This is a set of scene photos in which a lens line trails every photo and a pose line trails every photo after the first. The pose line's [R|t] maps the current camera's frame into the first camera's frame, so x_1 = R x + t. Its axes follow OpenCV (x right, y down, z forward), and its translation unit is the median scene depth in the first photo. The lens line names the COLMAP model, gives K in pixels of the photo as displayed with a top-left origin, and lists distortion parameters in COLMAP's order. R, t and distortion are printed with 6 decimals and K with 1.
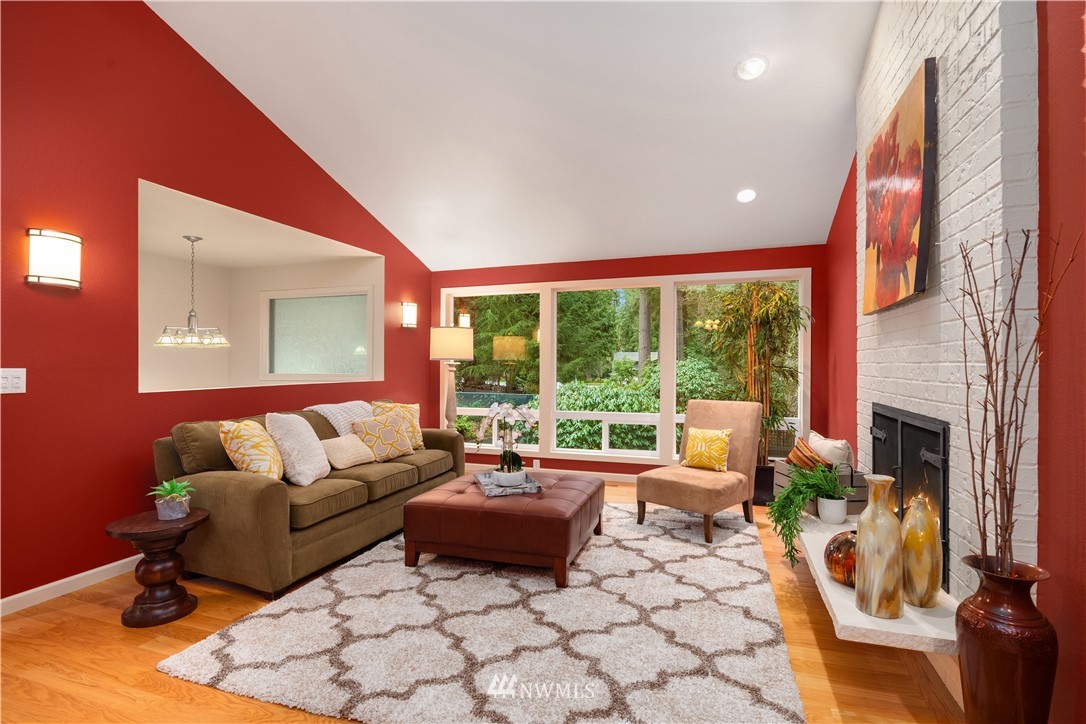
lens RADIAL K [[523.4, 0, 543.0], [0, 523.4, 367.1], [0, 0, 1]] dist [0.001658, -0.003117]
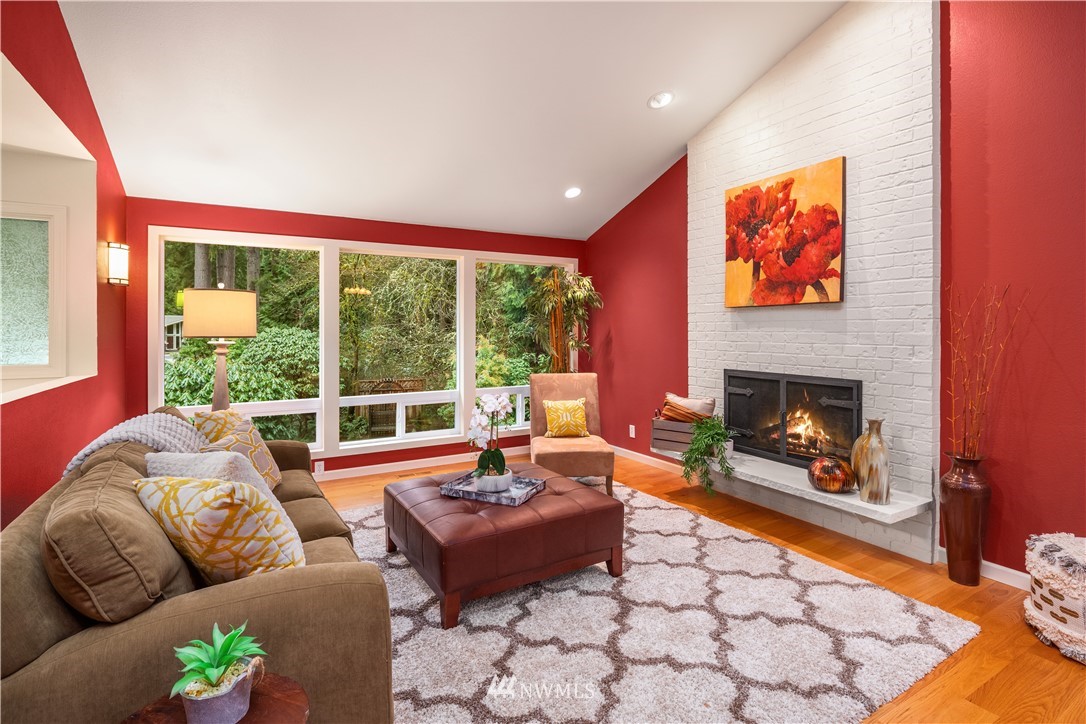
lens RADIAL K [[523.4, 0, 541.5], [0, 523.4, 334.2], [0, 0, 1]] dist [0.001658, -0.003117]
pose [[0.657574, -0.007512, 0.753353, -0.805992], [0.004855, 0.999972, 0.005734, -0.039574], [-0.753375, -0.000112, 0.657591, 0.467470]]
